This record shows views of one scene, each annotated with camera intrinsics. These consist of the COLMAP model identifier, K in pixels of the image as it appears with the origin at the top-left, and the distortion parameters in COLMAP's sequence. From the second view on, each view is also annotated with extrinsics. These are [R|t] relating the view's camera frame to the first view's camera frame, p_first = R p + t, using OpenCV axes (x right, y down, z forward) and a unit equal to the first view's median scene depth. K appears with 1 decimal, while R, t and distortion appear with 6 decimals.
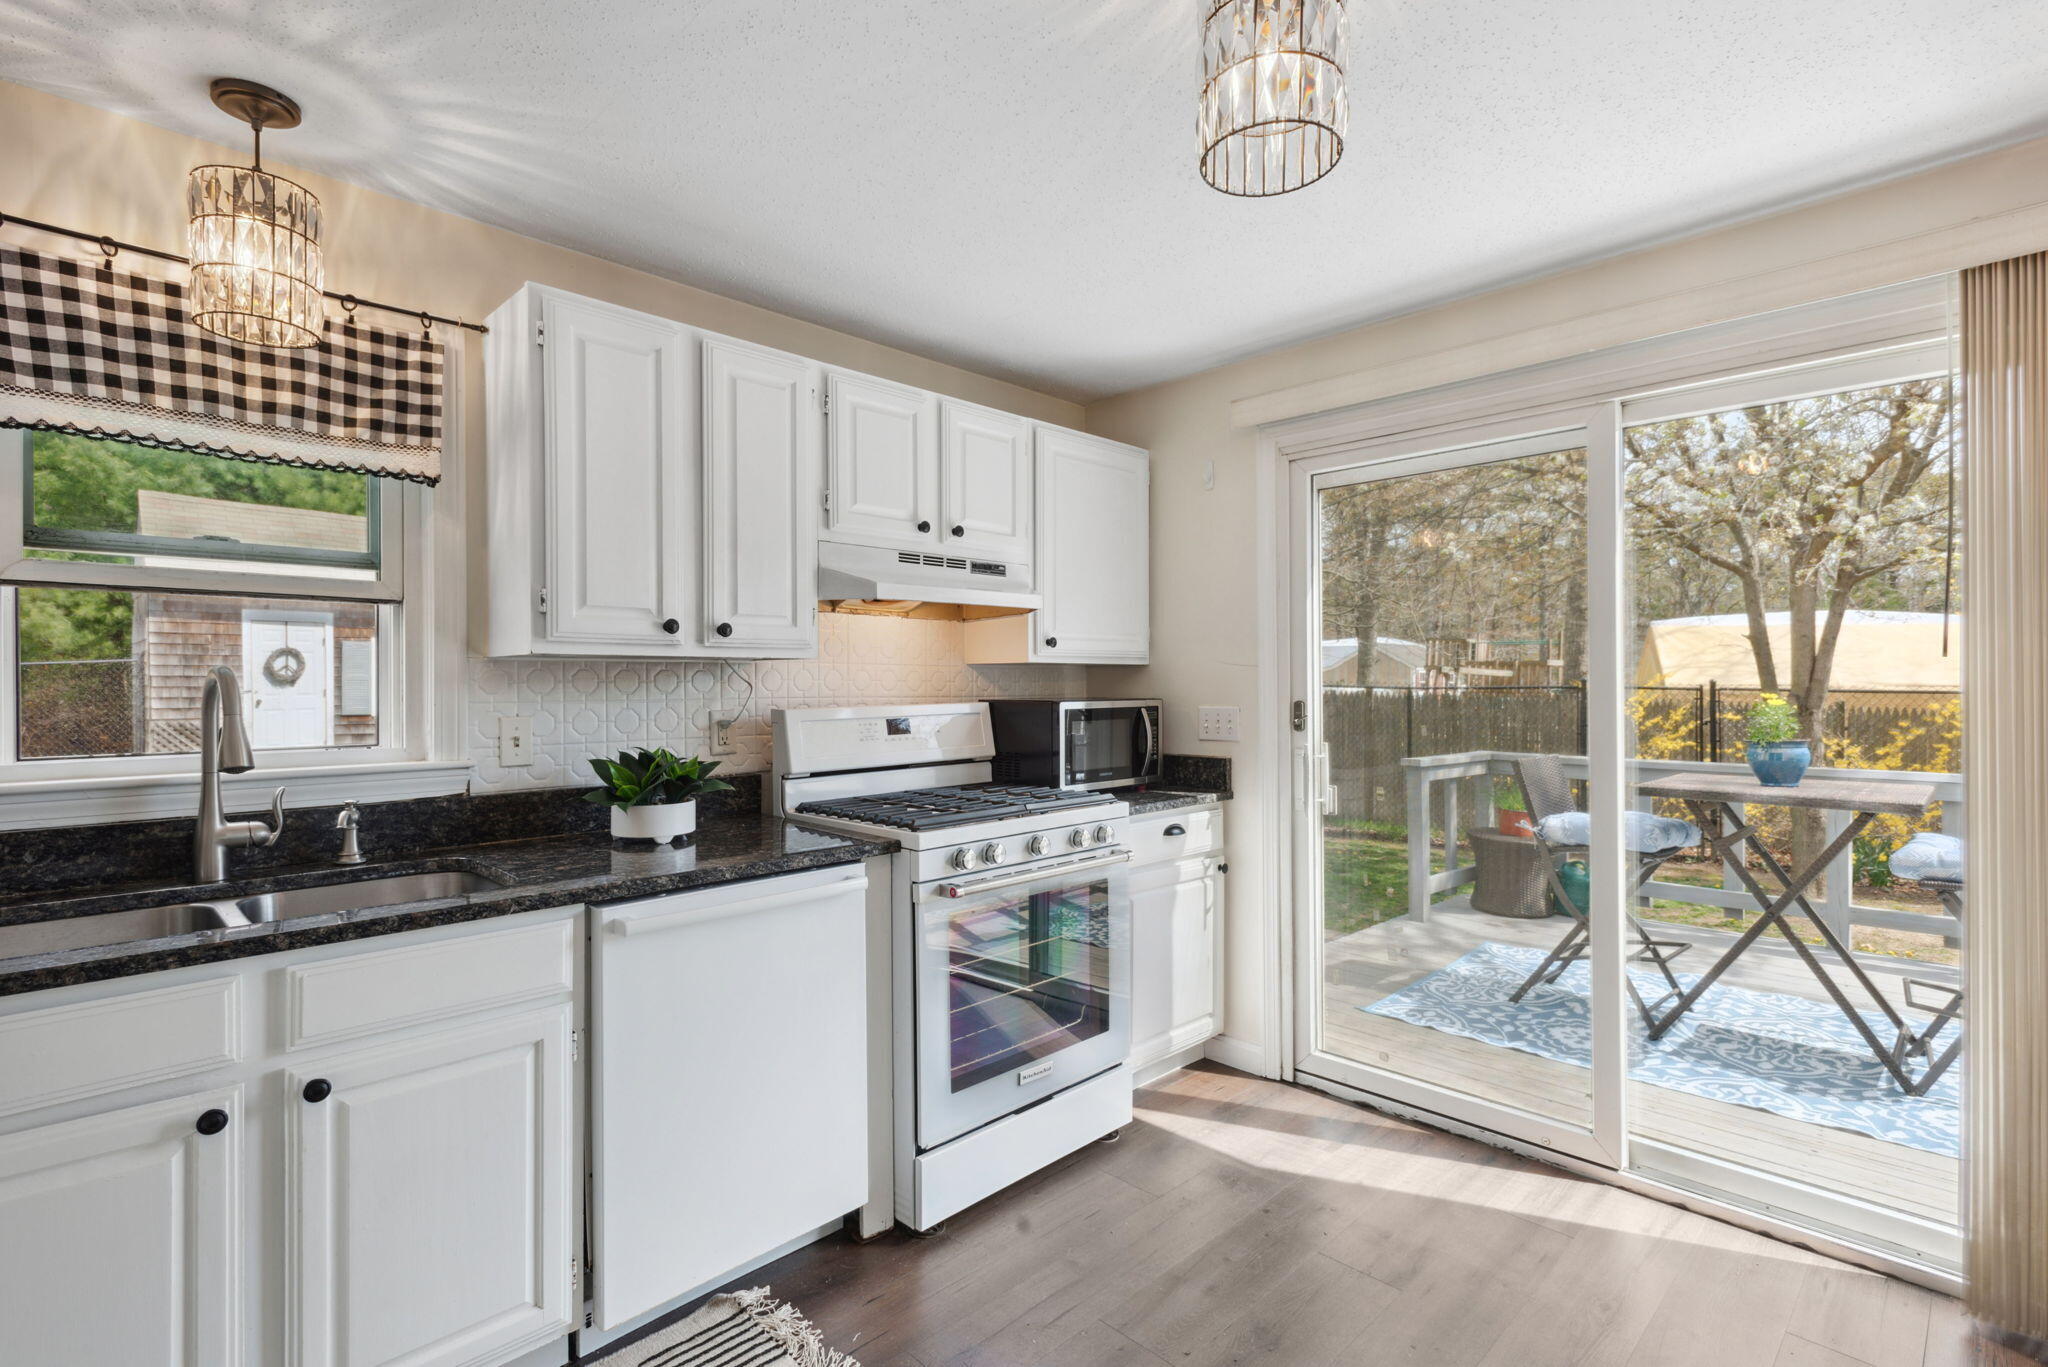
lens RADIAL K [[971.9, 0, 1029.9], [0, 971.9, 688.2], [0, 0, 1]] dist [0.015782, -0.006426]
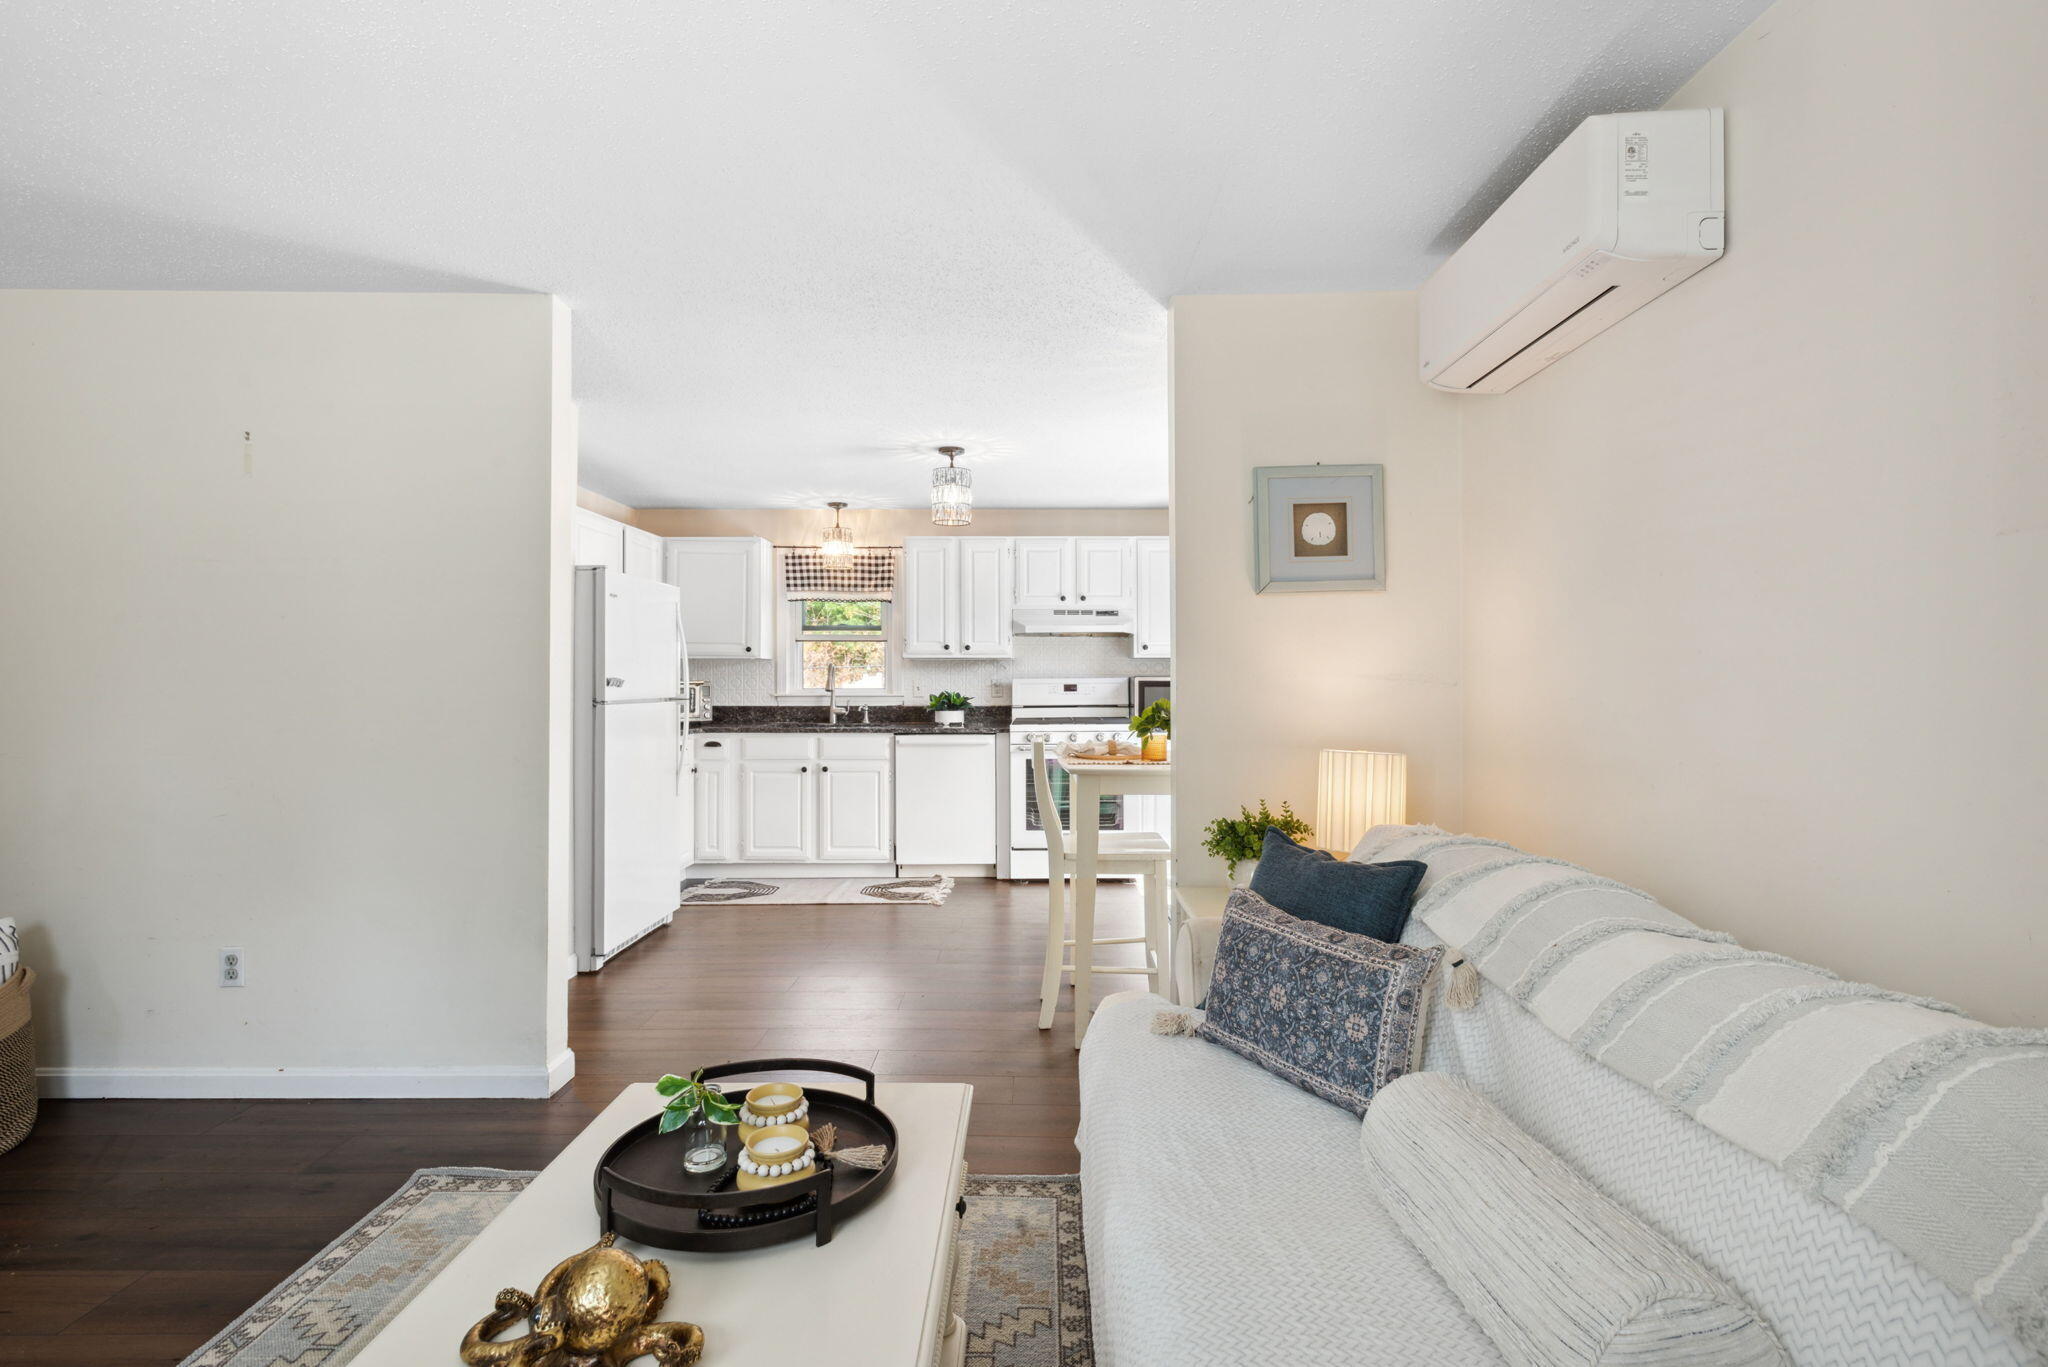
lens RADIAL K [[995.2, 0, 1024.0], [0, 995.2, 683.5], [0, 0, 1]] dist [0.010752, 0.000484]
pose [[0.697300, 0.004811, -0.716763, 1.835450], [-0.006377, 0.999980, 0.000508, 0.038112], [0.716751, 0.004217, 0.697317, -0.833910]]
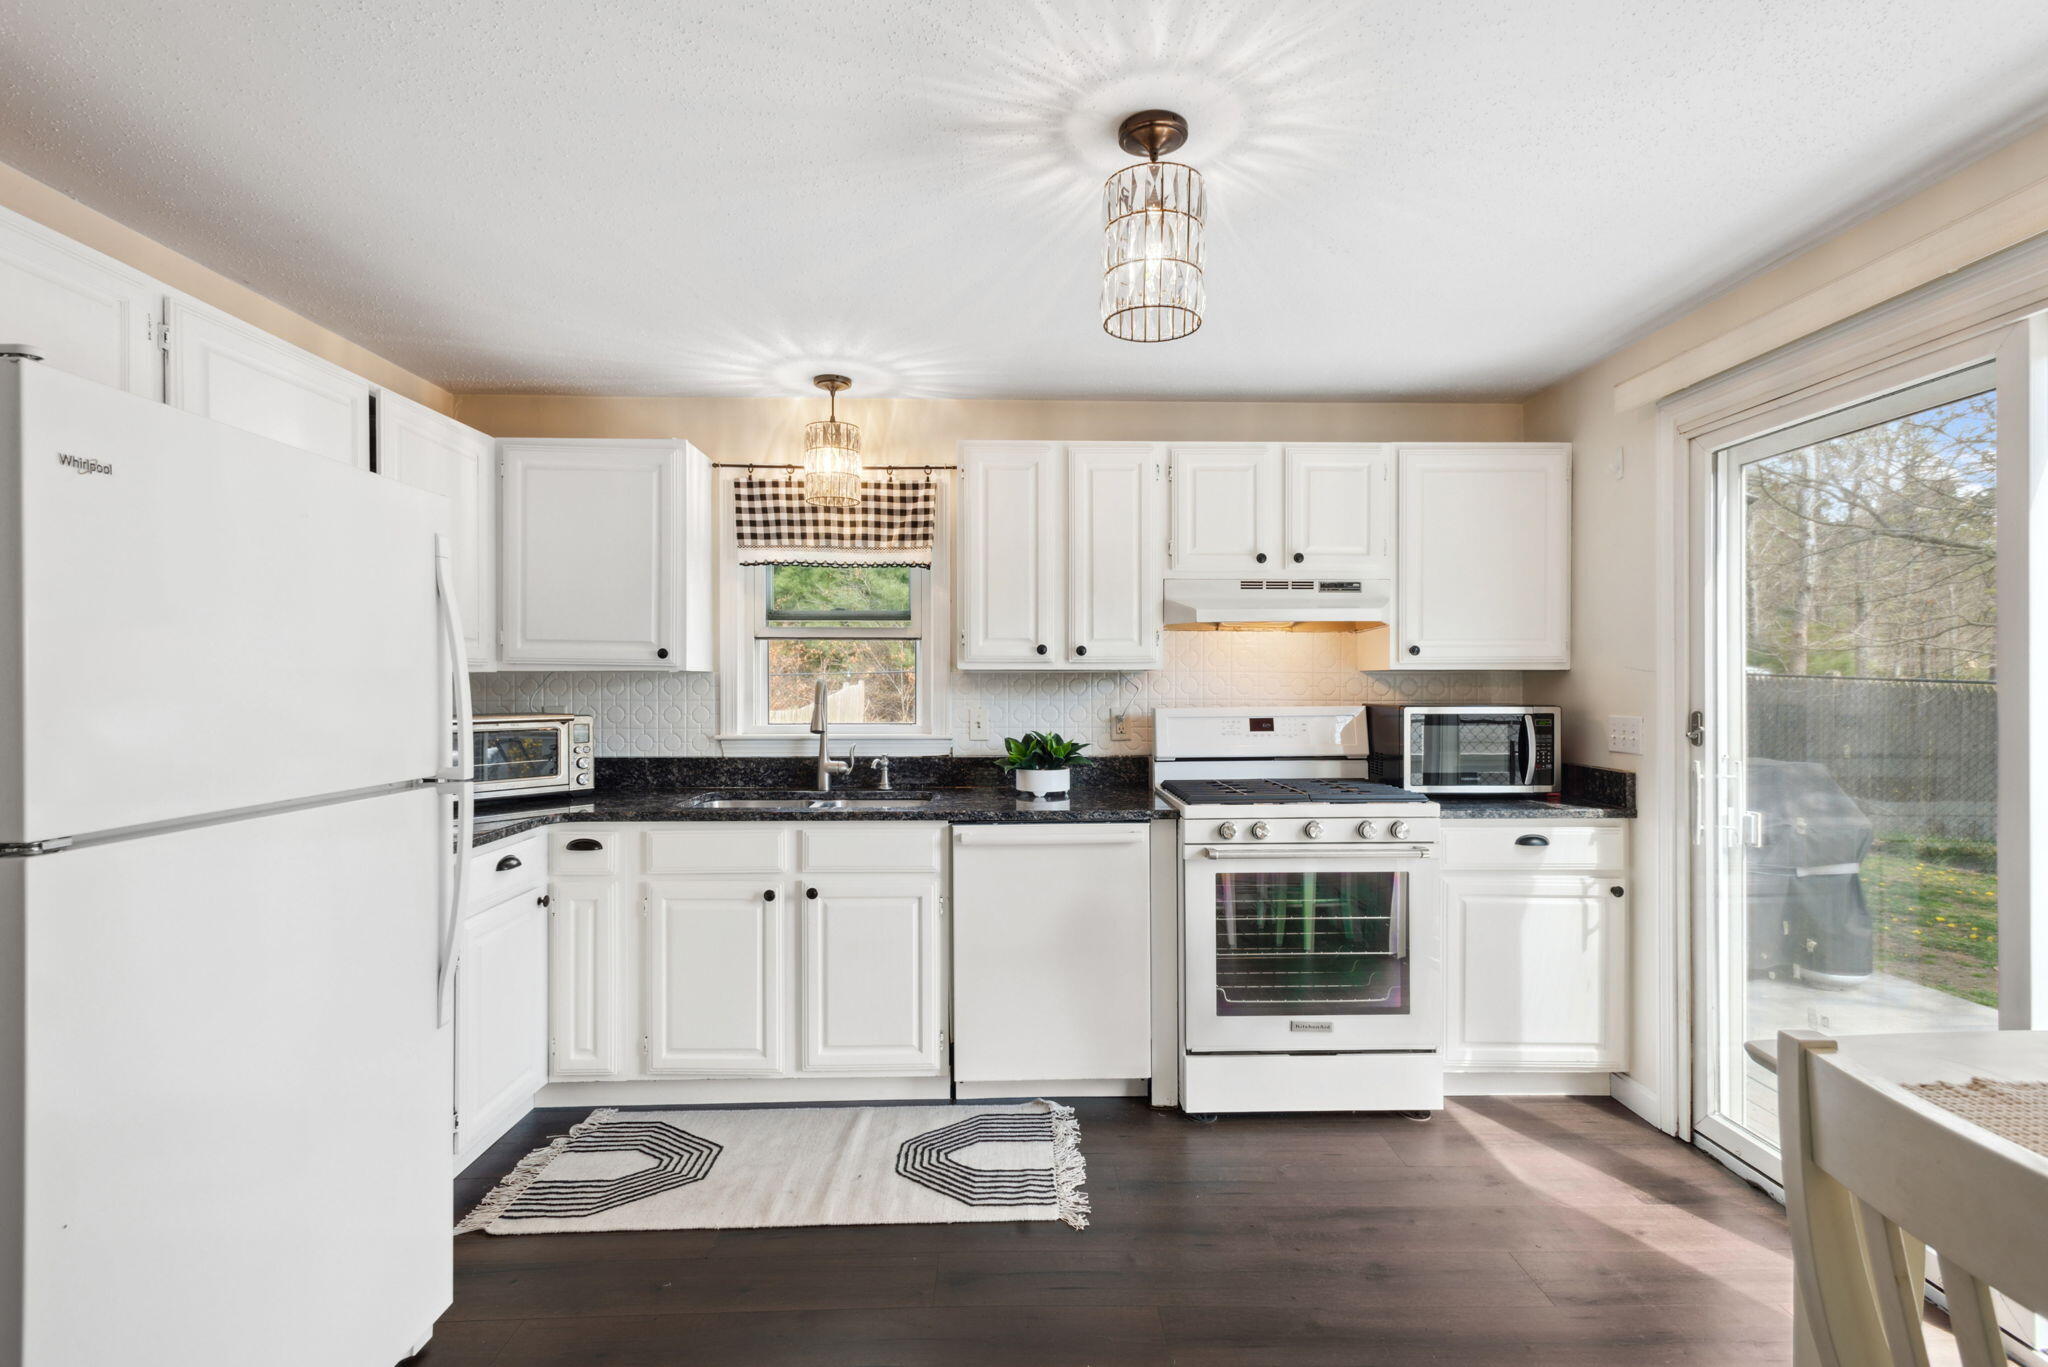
lens RADIAL K [[984.3, 0, 1021.9], [0, 984.3, 689.7], [0, 0, 1]] dist [0.013157, 0.000296]
pose [[0.719074, 0.007817, -0.694890, 0.647212], [-0.006360, 0.999969, 0.004667, -0.009743], [0.694905, 0.001064, 0.719101, -0.094404]]
